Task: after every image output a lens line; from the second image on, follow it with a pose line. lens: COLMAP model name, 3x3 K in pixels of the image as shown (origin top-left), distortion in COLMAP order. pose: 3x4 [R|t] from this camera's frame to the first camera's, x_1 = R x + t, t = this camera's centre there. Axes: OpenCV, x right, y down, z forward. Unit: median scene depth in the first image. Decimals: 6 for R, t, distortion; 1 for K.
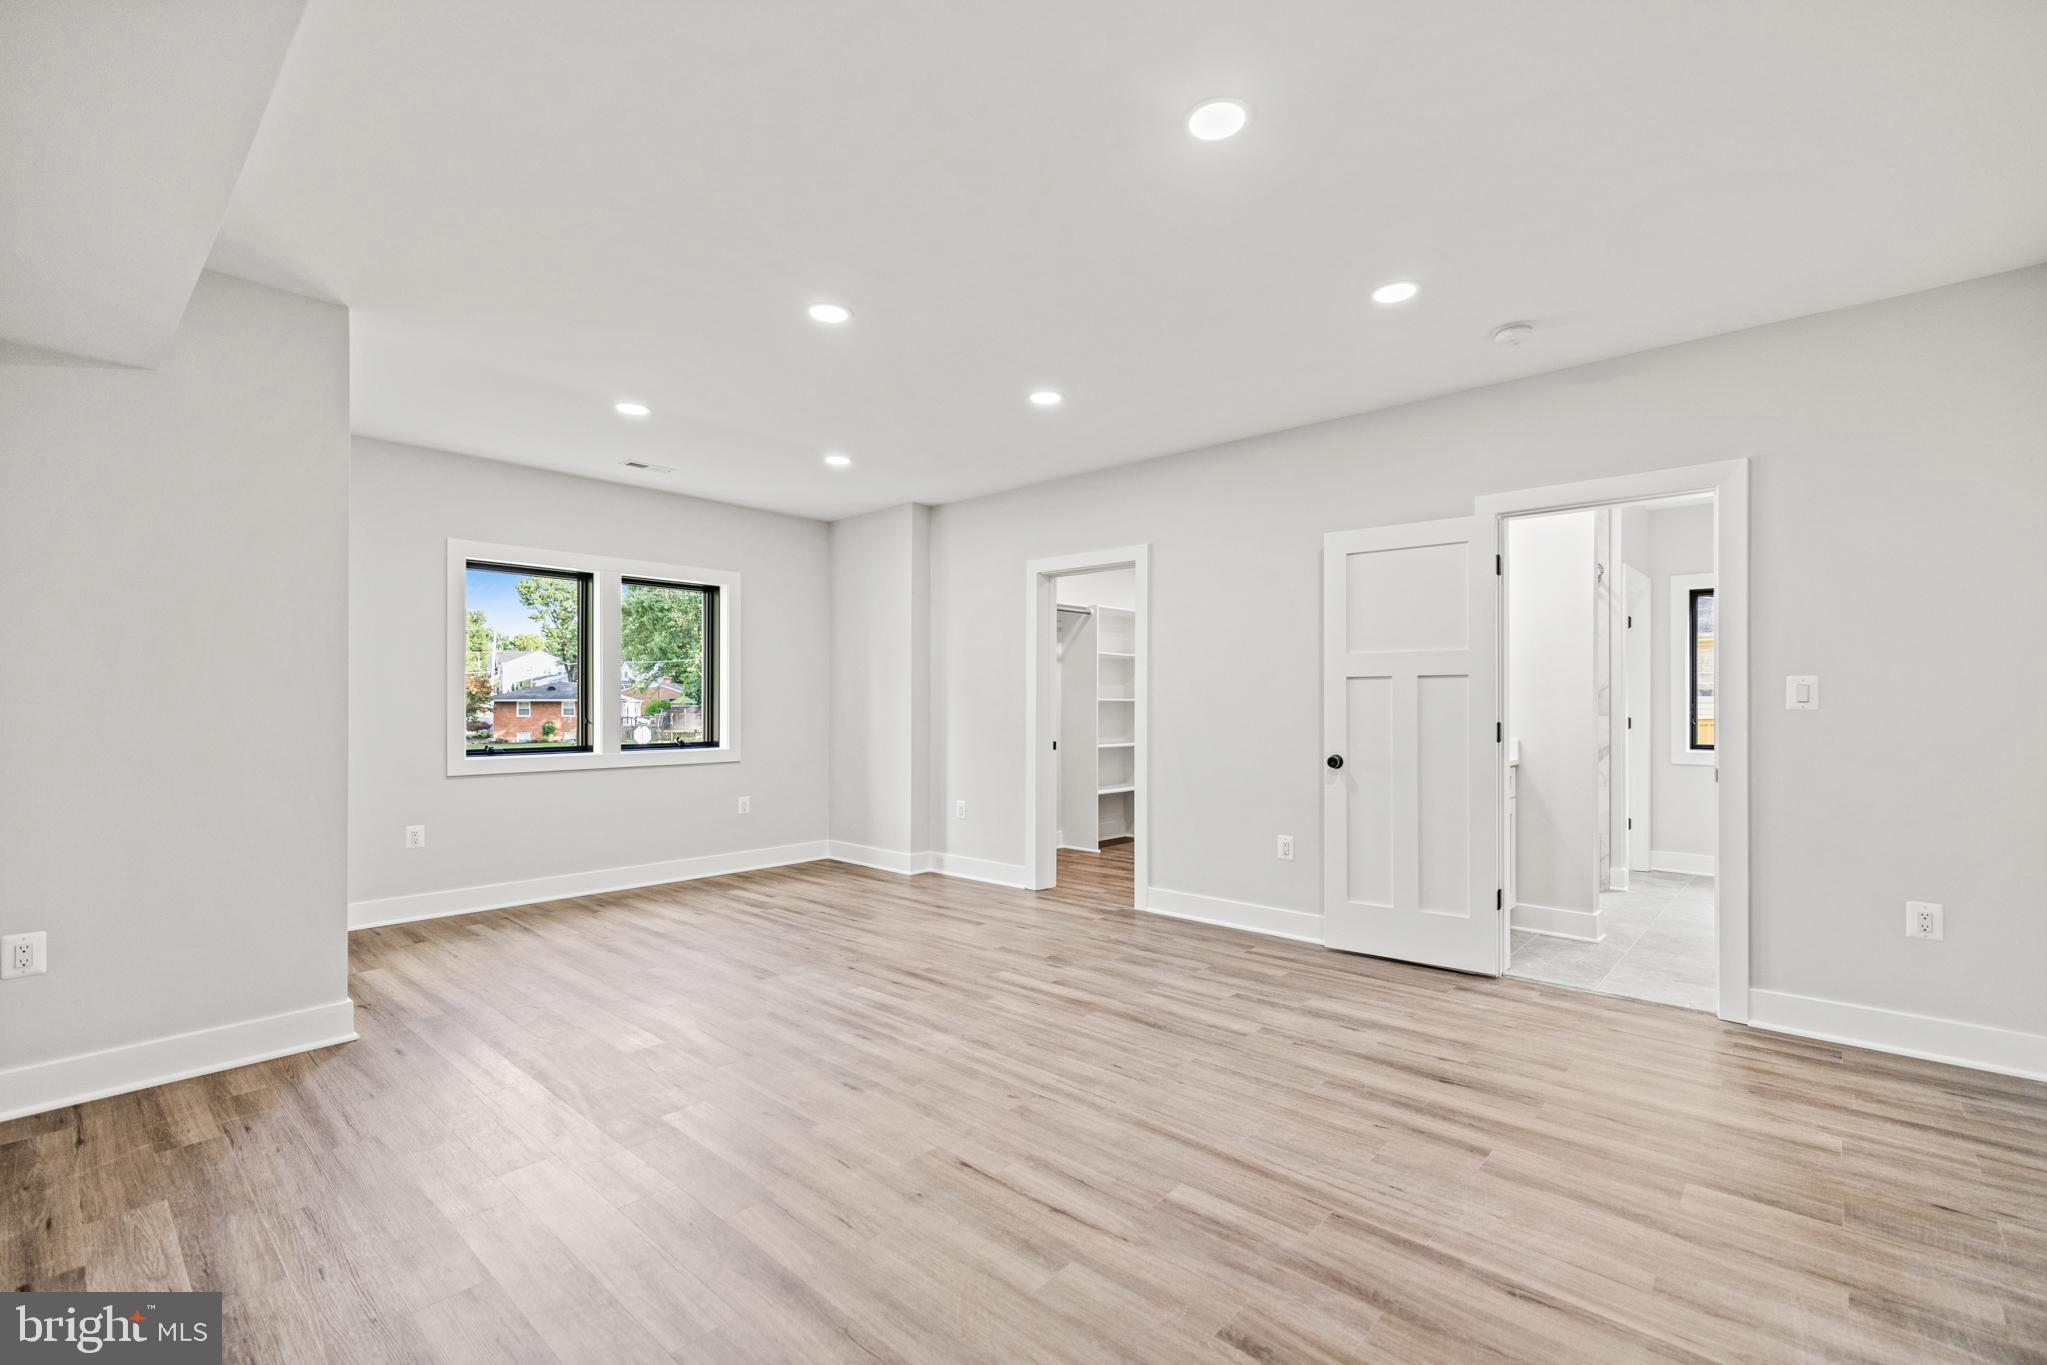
lens RADIAL K [[890.5, 0, 1032.0], [0, 890.5, 679.4], [0, 0, 1]] dist [-0.011372, -0.000028]
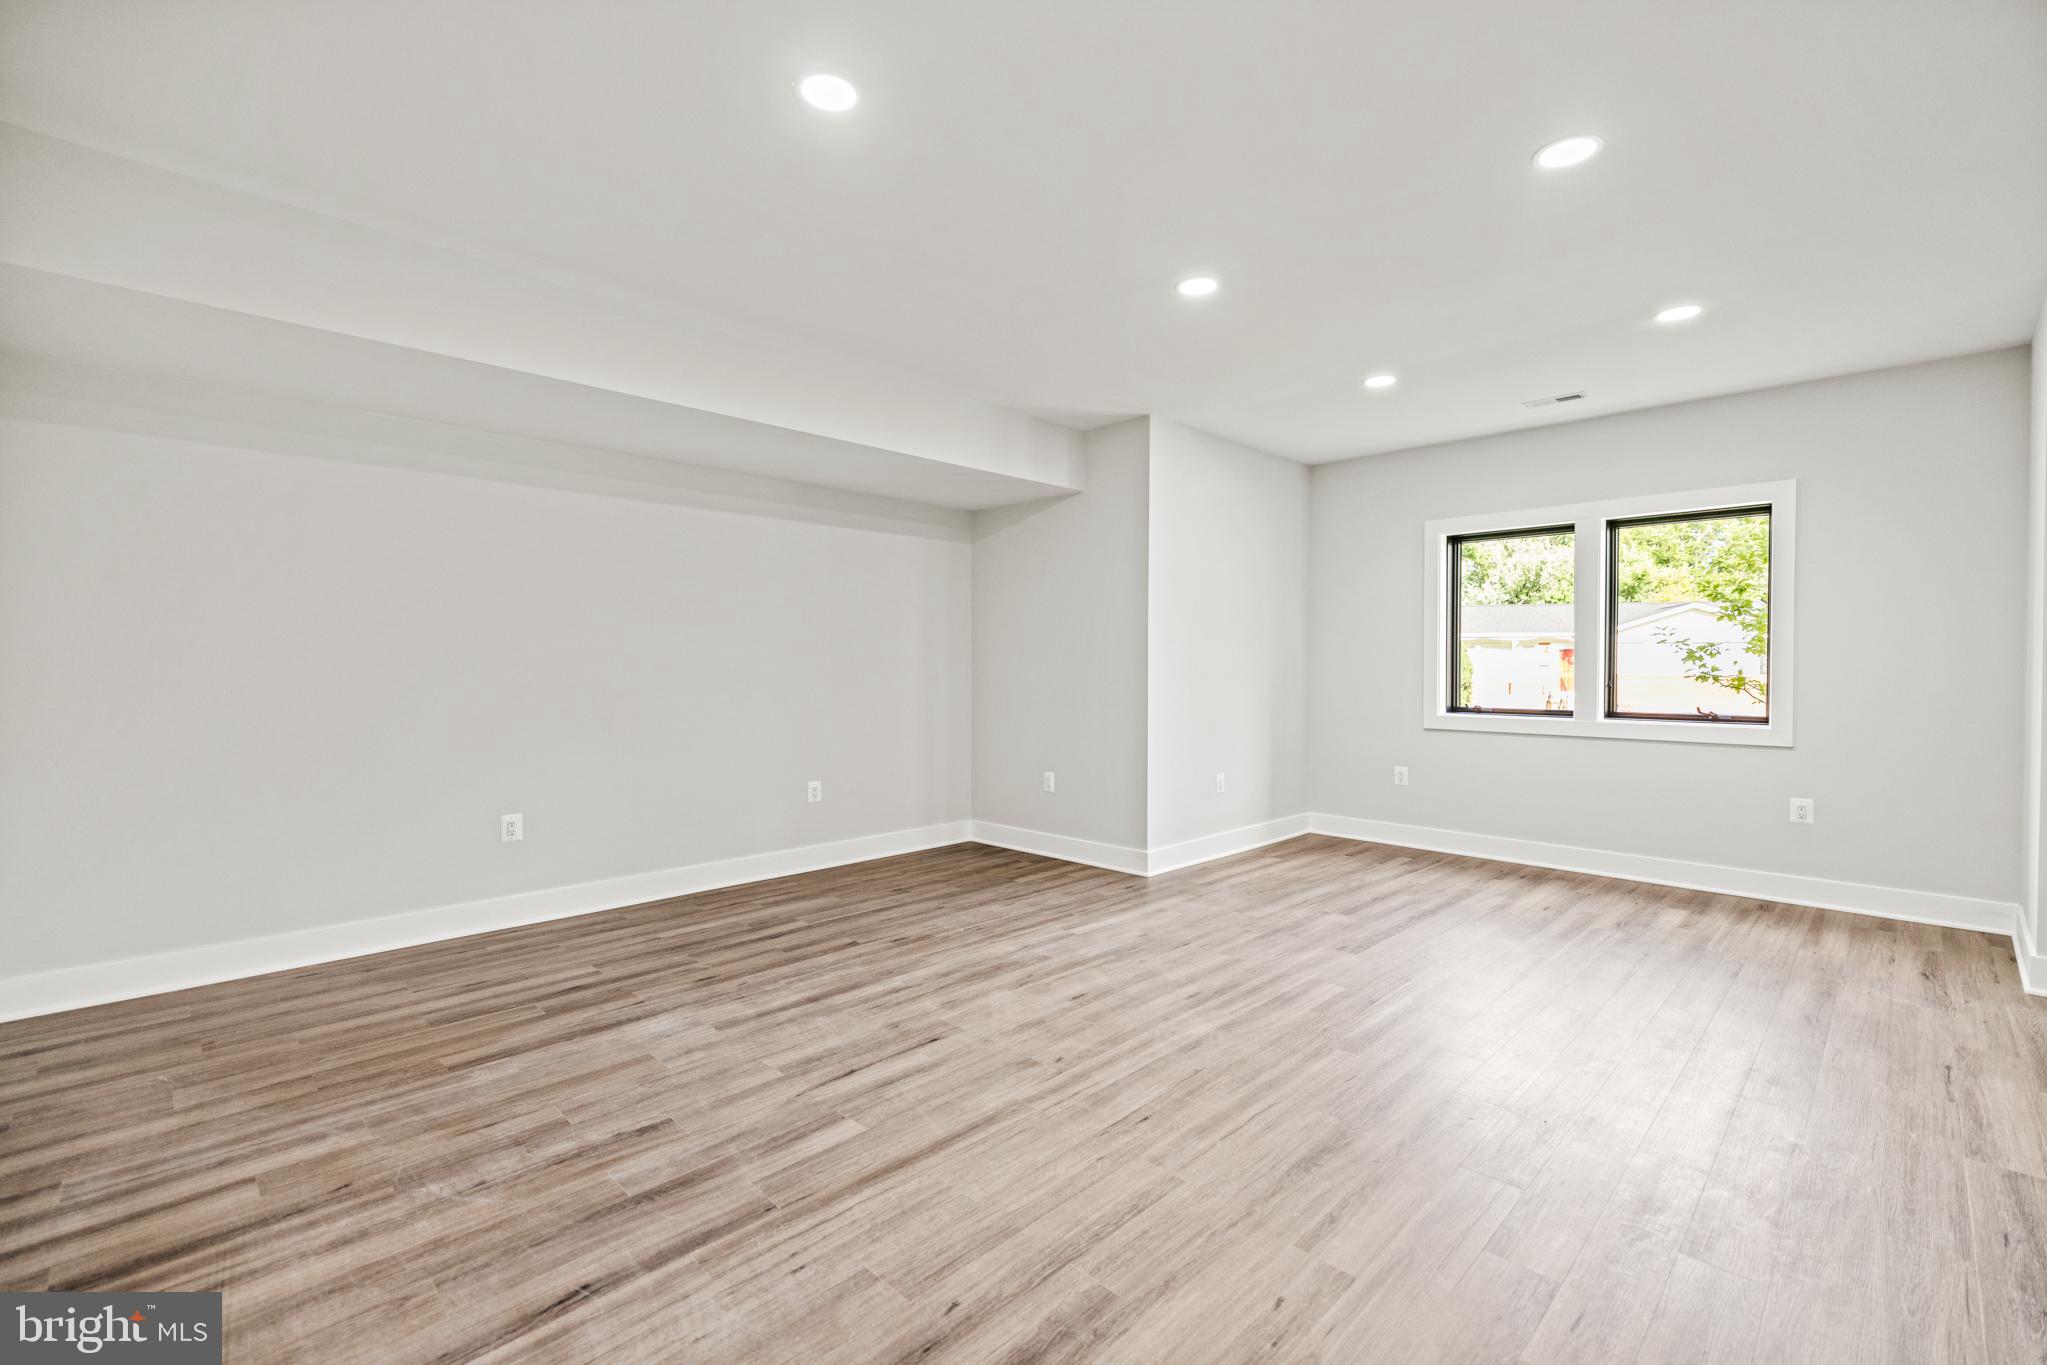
lens RADIAL K [[890.5, 0, 1031.6], [0, 890.5, 683.8], [0, 0, 1]] dist [-0.011372, -0.000028]
pose [[-0.048896, 0.025694, -0.998473, 1.154201], [0.024271, 0.999404, 0.024529, 0.023567], [0.998509, -0.023035, -0.049491, 1.221627]]
